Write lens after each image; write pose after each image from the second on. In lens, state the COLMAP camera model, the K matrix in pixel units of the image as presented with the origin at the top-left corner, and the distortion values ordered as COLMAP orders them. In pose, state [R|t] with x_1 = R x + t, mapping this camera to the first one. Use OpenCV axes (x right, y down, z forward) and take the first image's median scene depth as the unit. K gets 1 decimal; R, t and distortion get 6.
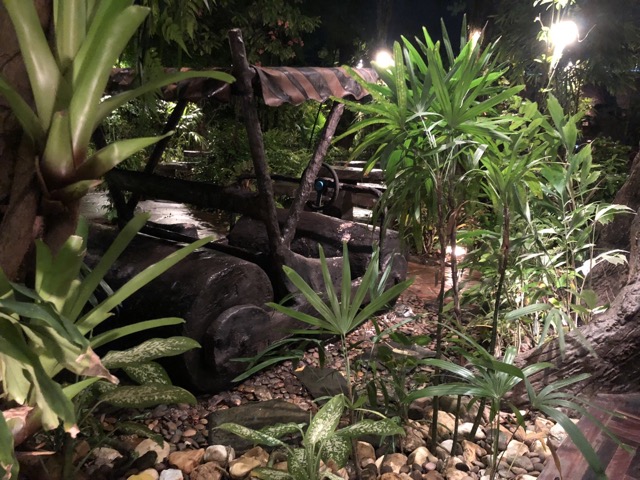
lens RADIAL K [[537.3, 0, 320.0], [0, 537.3, 240.0], [0, 0, 1]] dist [0.031481, 0.002357]
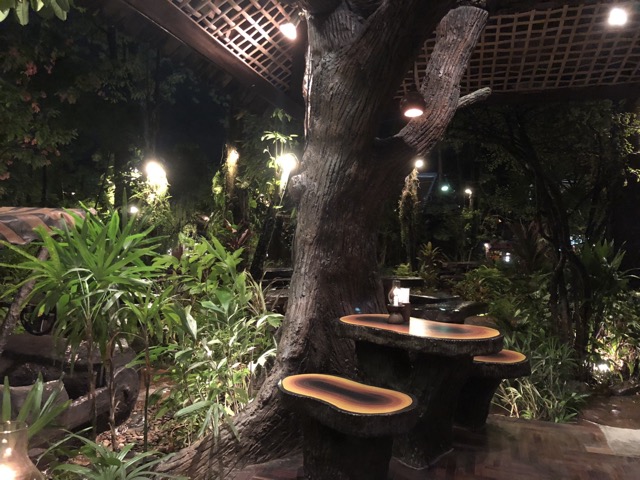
lens RADIAL K [[537.3, 0, 320.0], [0, 537.3, 240.0], [0, 0, 1]] dist [0.031481, 0.002357]
pose [[0.926156, -0.030432, 0.375911, 0.152337], [0.097336, 0.982258, -0.160295, -0.021258], [-0.364364, 0.185048, 0.912686, -0.274255]]
